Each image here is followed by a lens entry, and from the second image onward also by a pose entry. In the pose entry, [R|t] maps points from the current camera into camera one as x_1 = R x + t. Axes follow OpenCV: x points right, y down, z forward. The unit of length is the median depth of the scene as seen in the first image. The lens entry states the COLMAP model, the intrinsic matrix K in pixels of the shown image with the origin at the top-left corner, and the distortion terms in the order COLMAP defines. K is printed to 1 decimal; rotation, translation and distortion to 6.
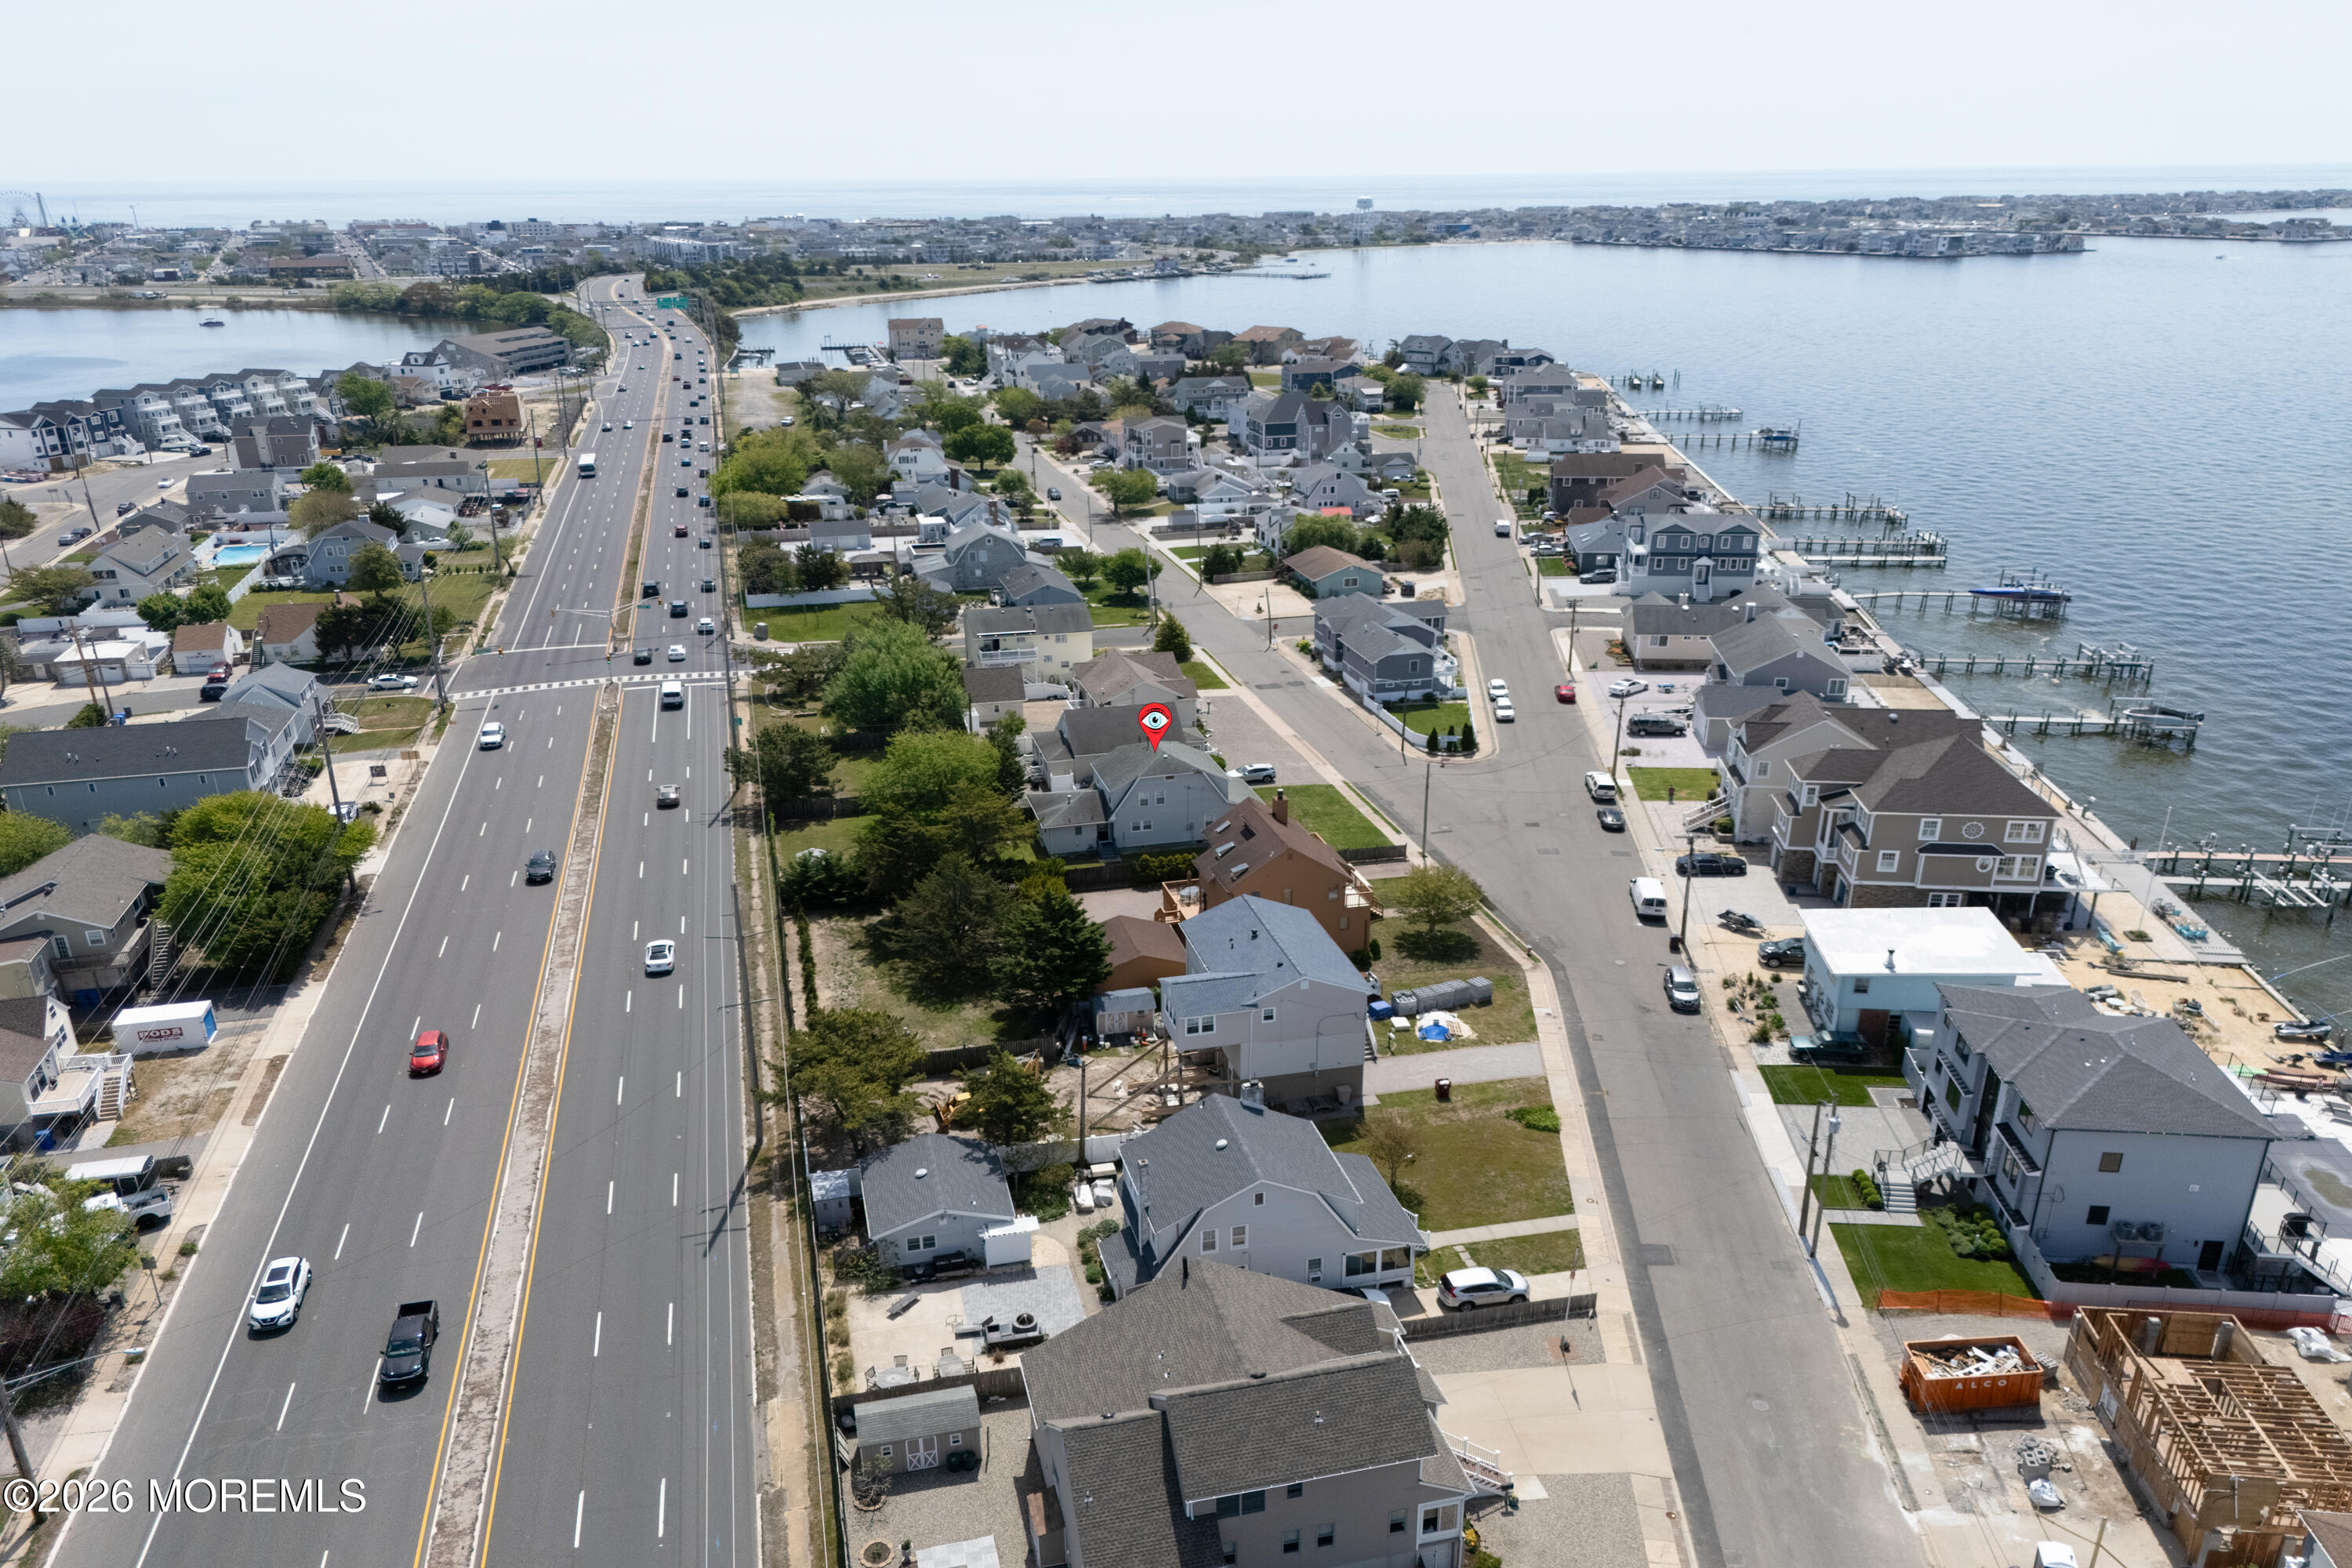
lens RADIAL K [[1733.4, 0, 1172.1], [0, 1733.4, 832.8], [0, 0, 1]] dist [0.078980, -0.090788]
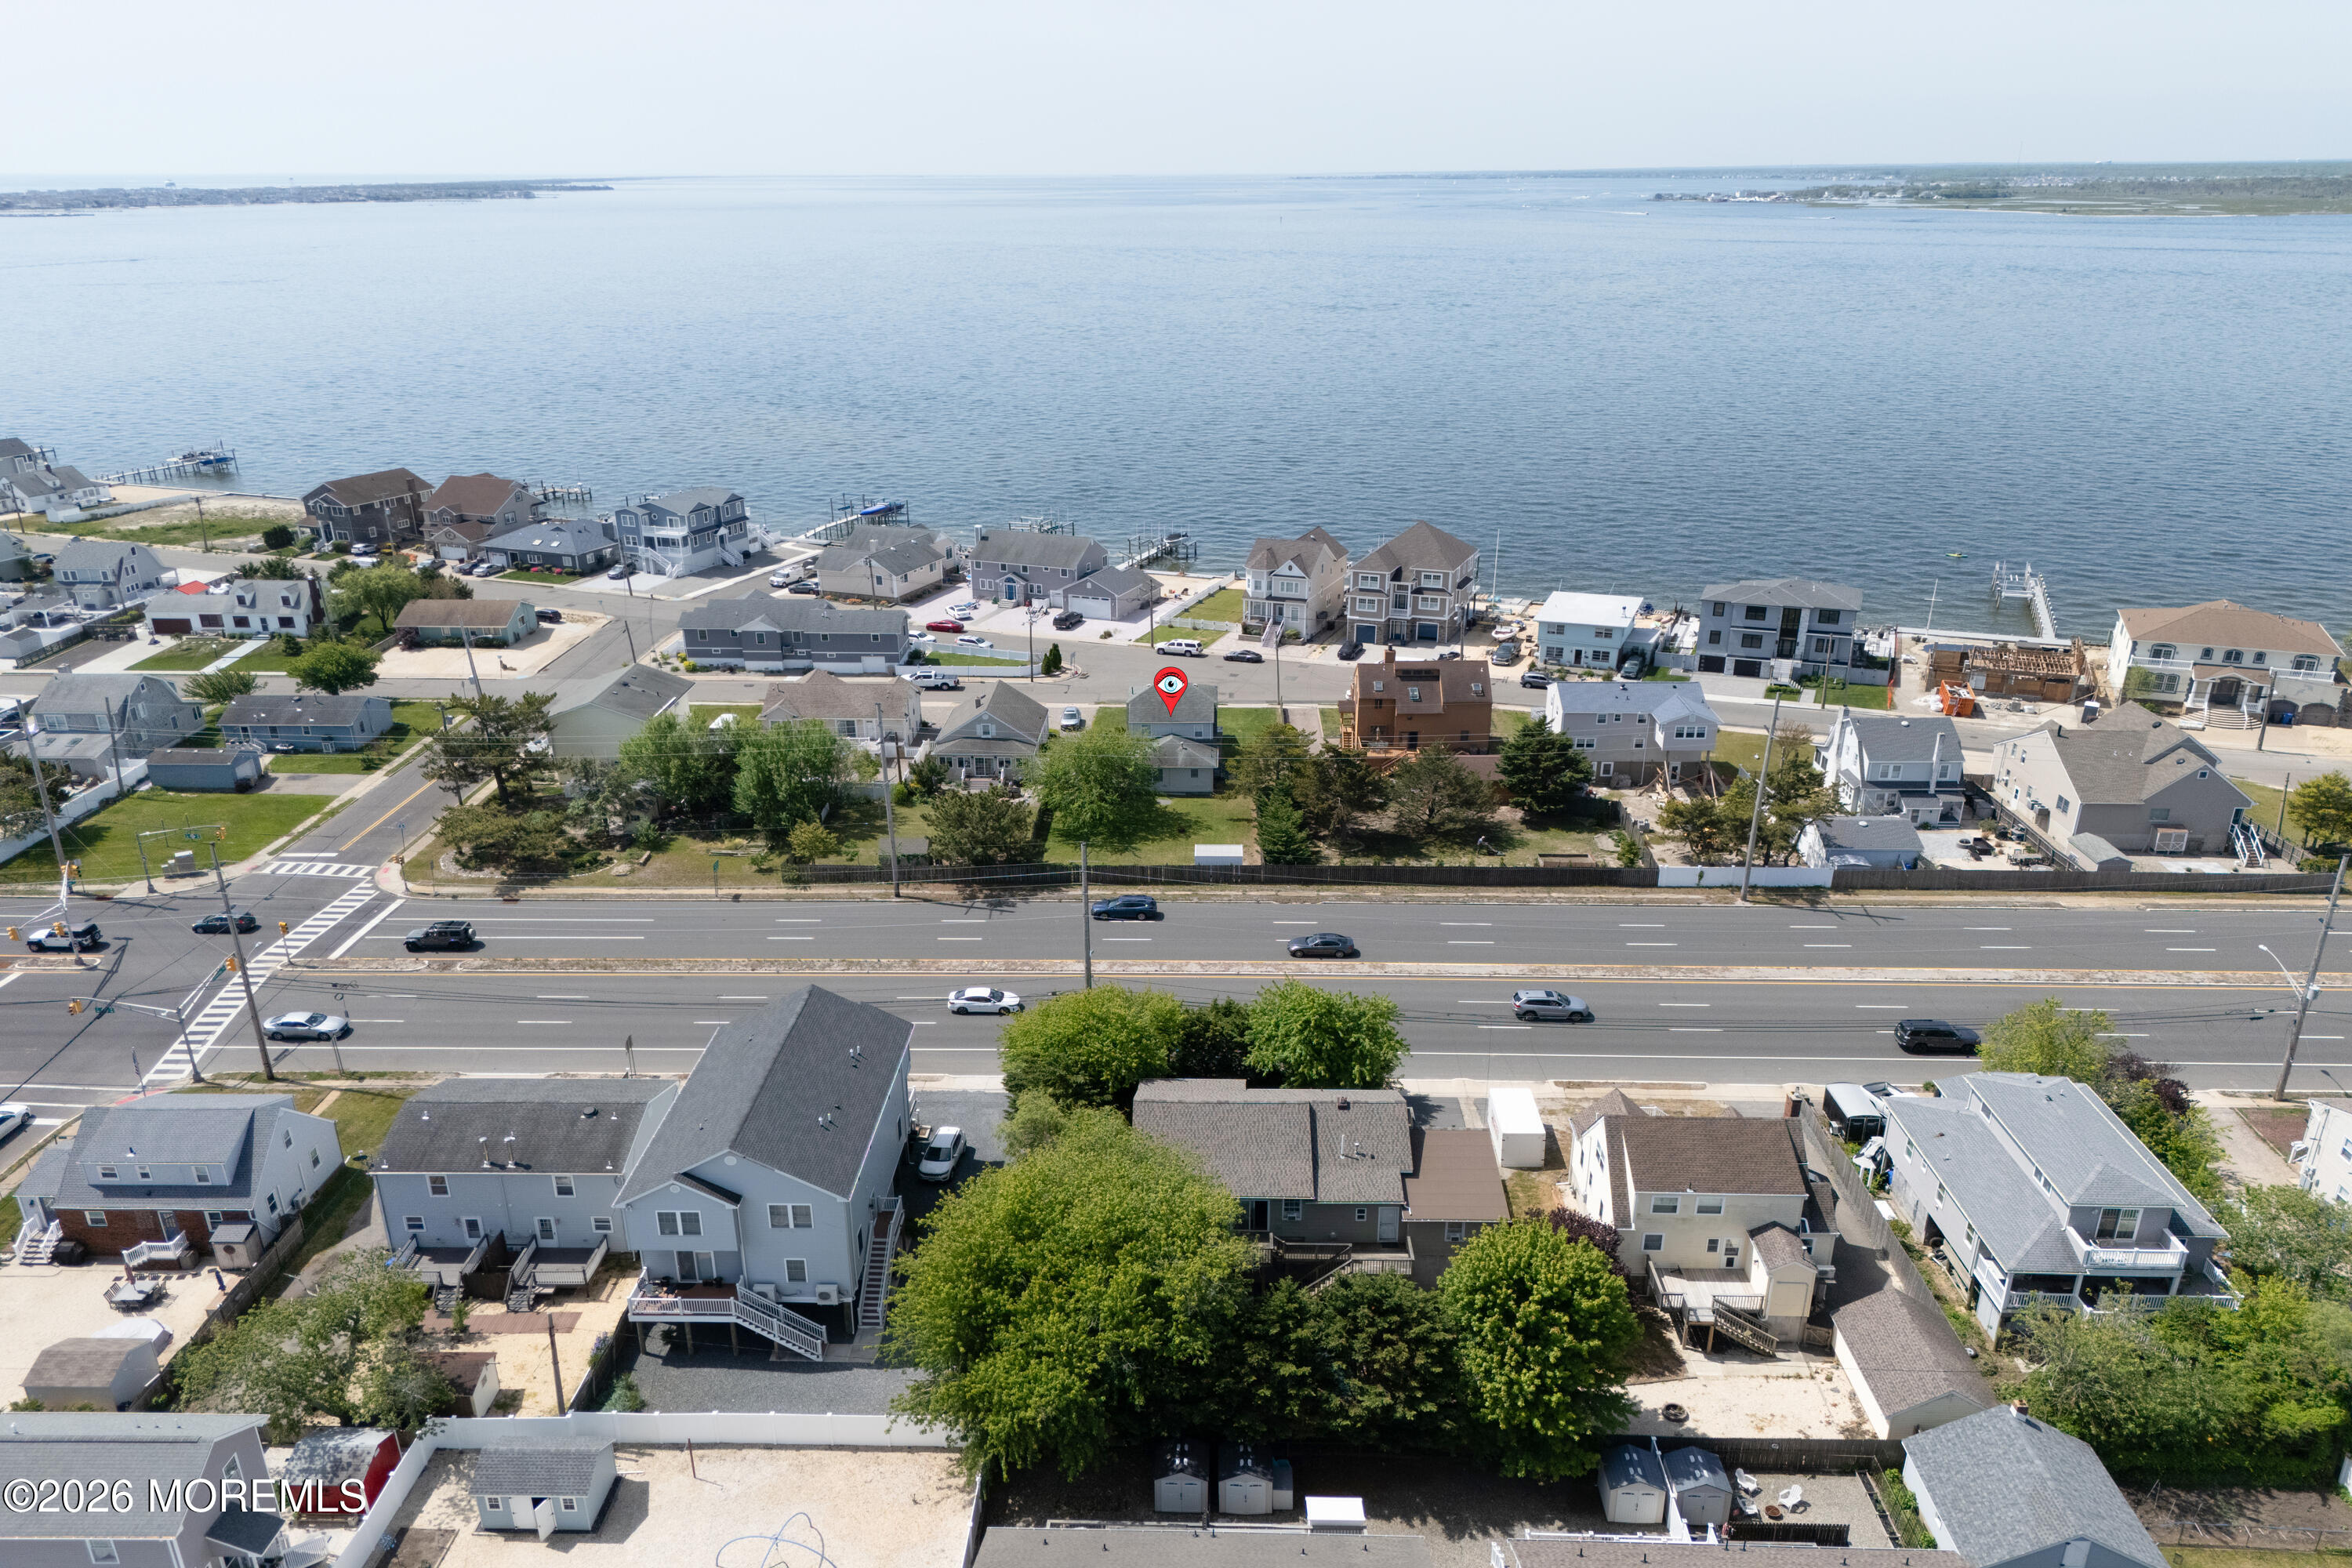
lens RADIAL K [[1695.4, 0, 1167.8], [0, 1695.4, 886.5], [0, 0, 1]] dist [0.087290, -0.091254]
pose [[0.272973, -0.364512, 0.890290, -0.520414], [0.340759, 0.902072, 0.264856, -0.112573], [-0.899649, 0.231076, 0.370453, 0.314583]]
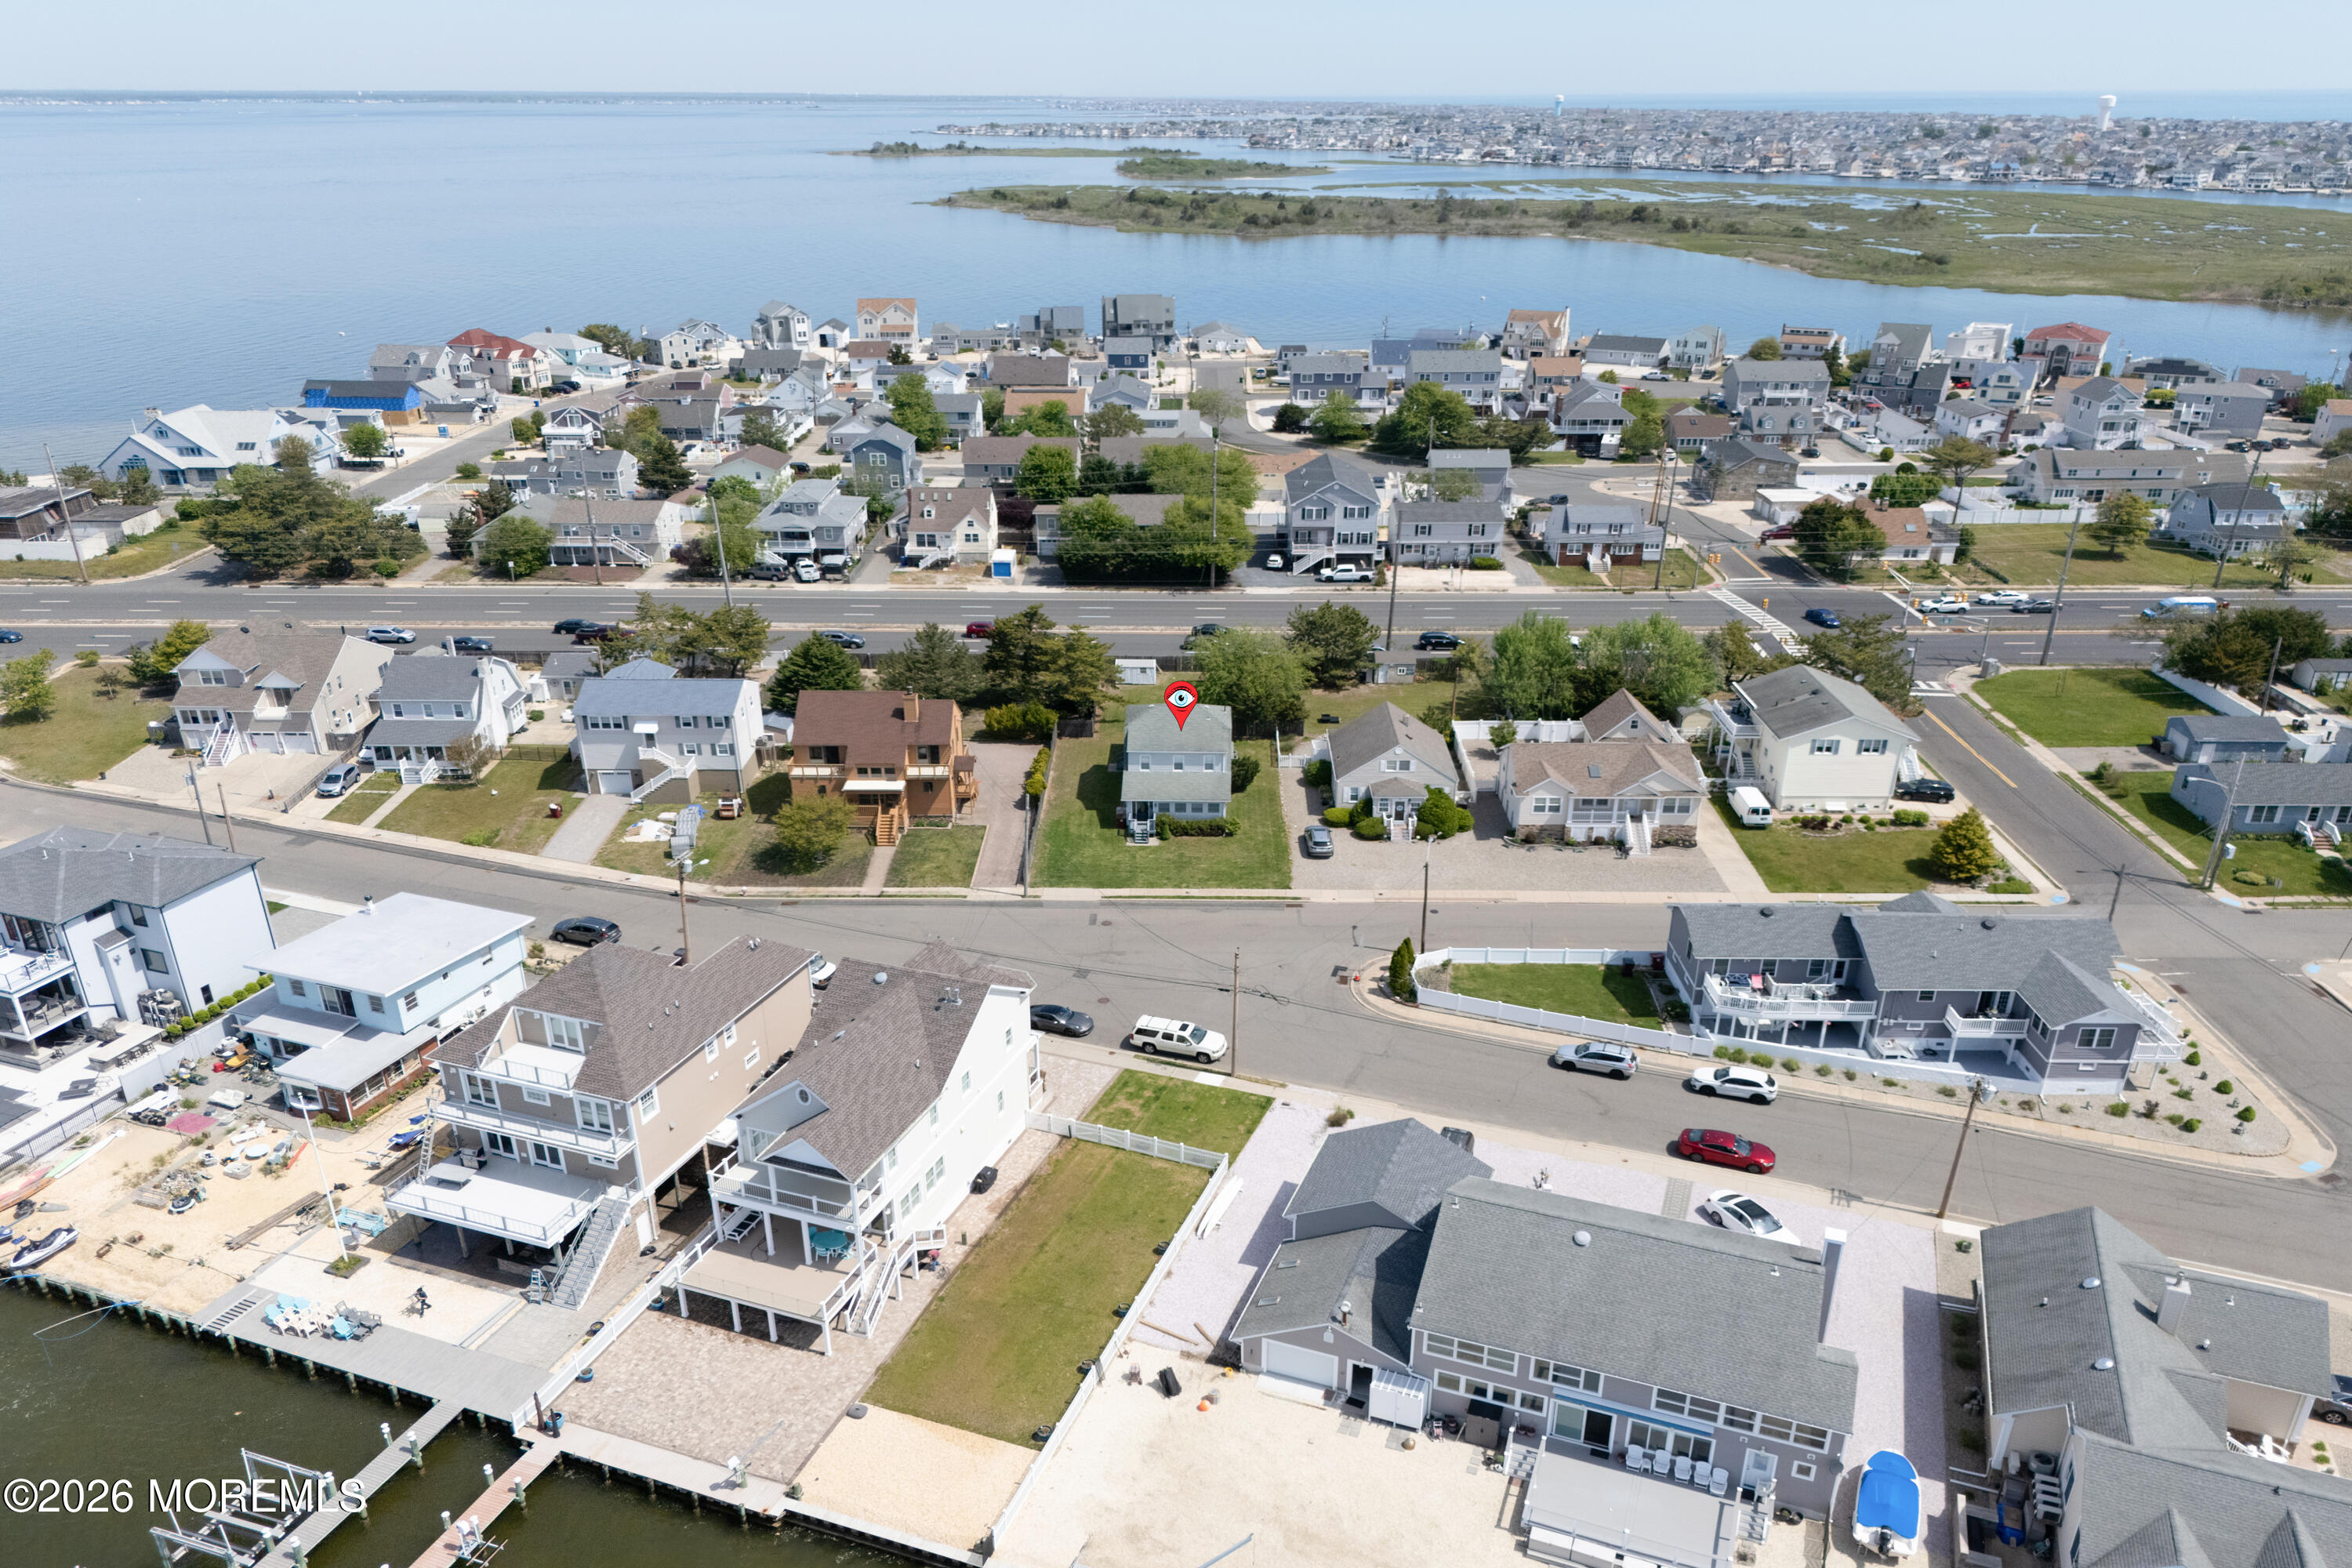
lens RADIAL K [[1737.8, 0, 1171.7], [0, 1737.8, 858.7], [0, 0, 1]] dist [0.074353, -0.080645]
pose [[-0.259292, 0.394869, -0.881389, 0.438043], [-0.337789, 0.817885, 0.465792, -0.214284], [0.904802, 0.418500, -0.078689, 0.557035]]
